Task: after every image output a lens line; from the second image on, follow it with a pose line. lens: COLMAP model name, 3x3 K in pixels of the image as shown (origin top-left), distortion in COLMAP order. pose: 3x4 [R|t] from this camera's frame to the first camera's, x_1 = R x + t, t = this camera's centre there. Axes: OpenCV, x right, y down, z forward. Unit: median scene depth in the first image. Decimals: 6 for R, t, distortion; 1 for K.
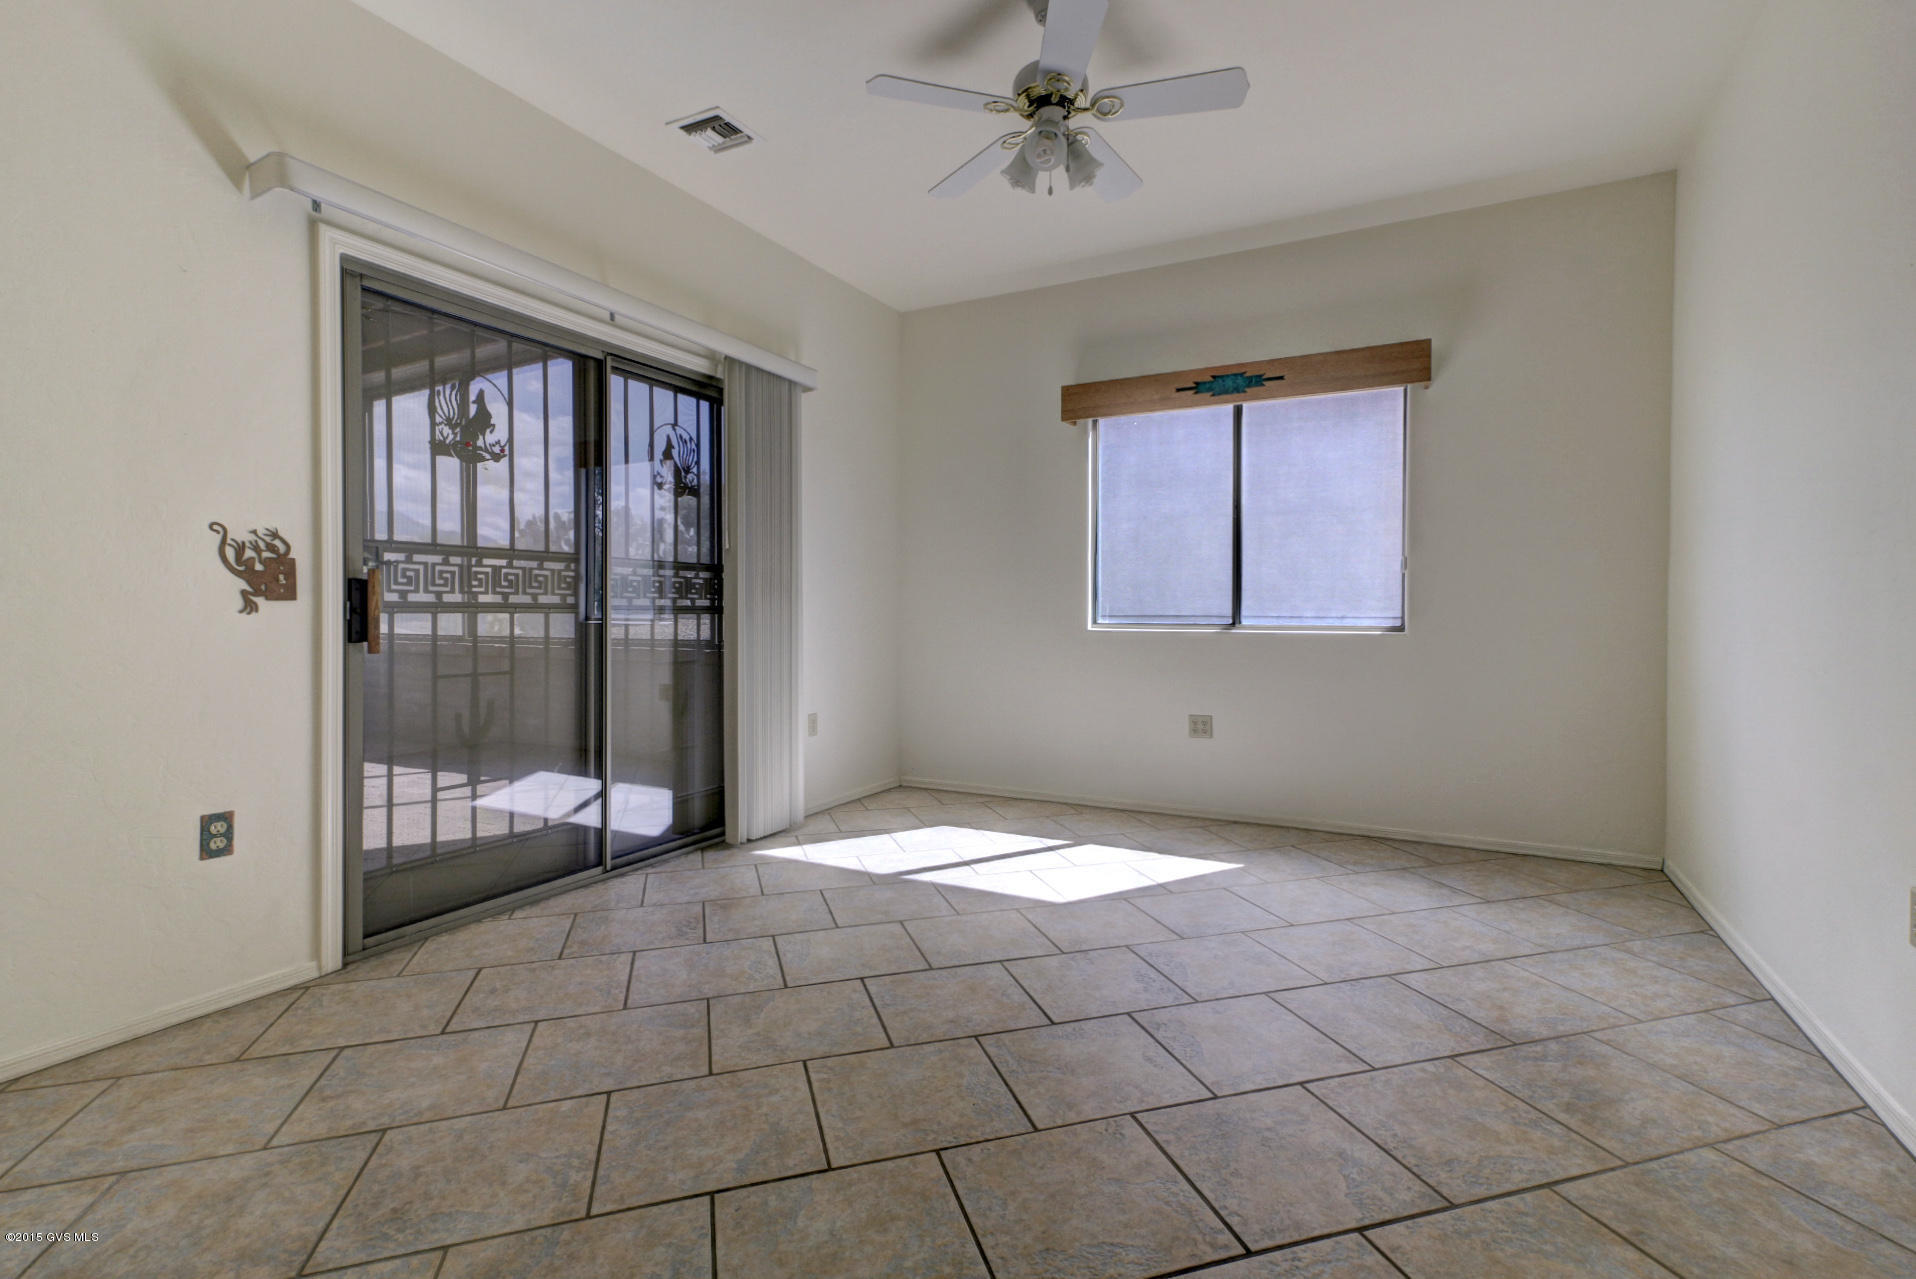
lens RADIAL K [[913.5, 0, 963.5], [0, 913.5, 619.4], [0, 0, 1]] dist [-0.000443, 0.000104]
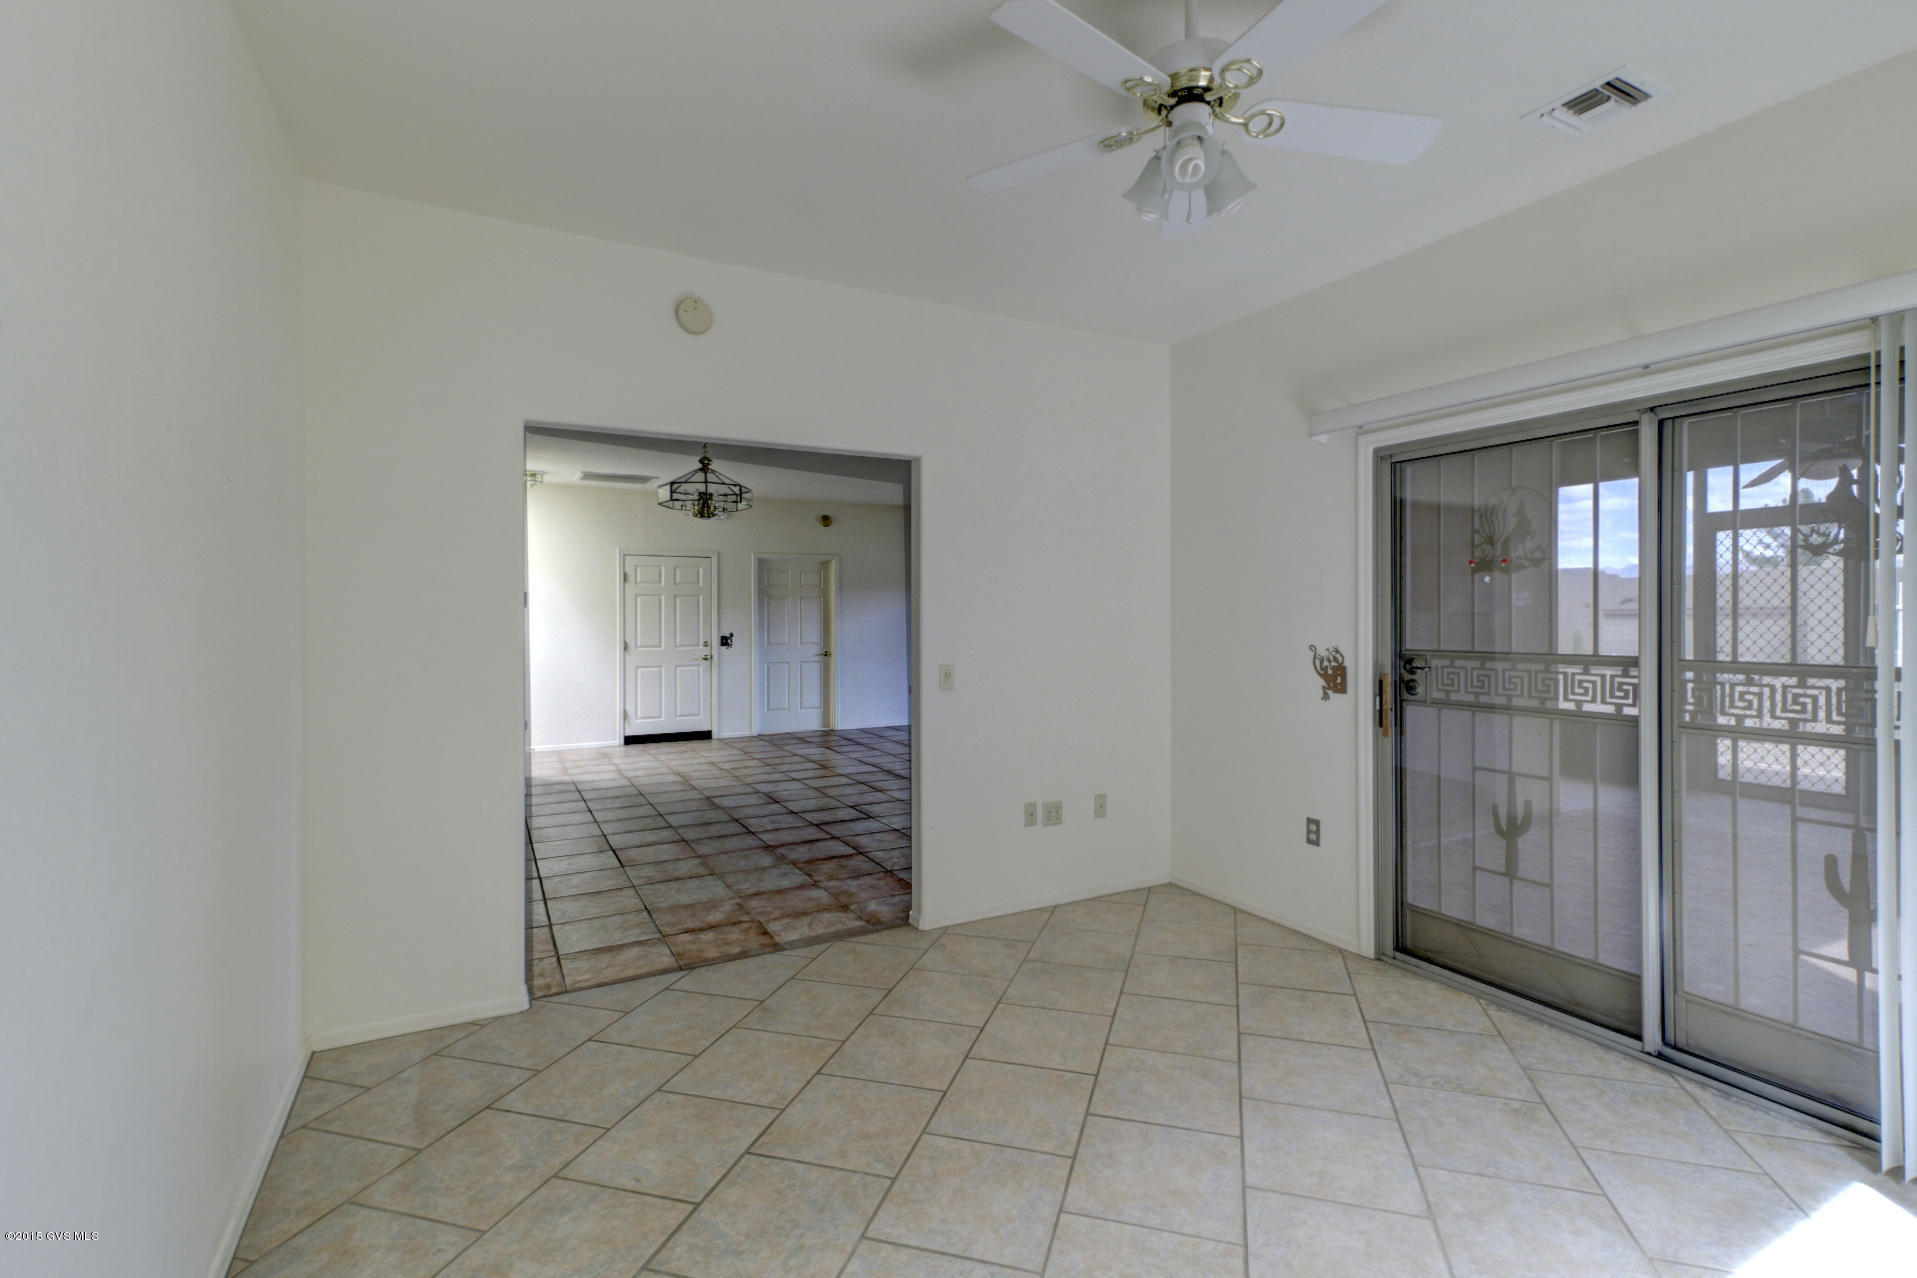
lens RADIAL K [[879.9, 0, 967.5], [0, 879.9, 612.3], [0, 0, 1]] dist [0.001072, 0.000146]
pose [[-0.570540, -0.001645, -0.821268, 0.800900], [-0.000514, 0.999999, -0.001647, -0.150032], [0.821270, -0.000517, -0.570540, 1.290892]]
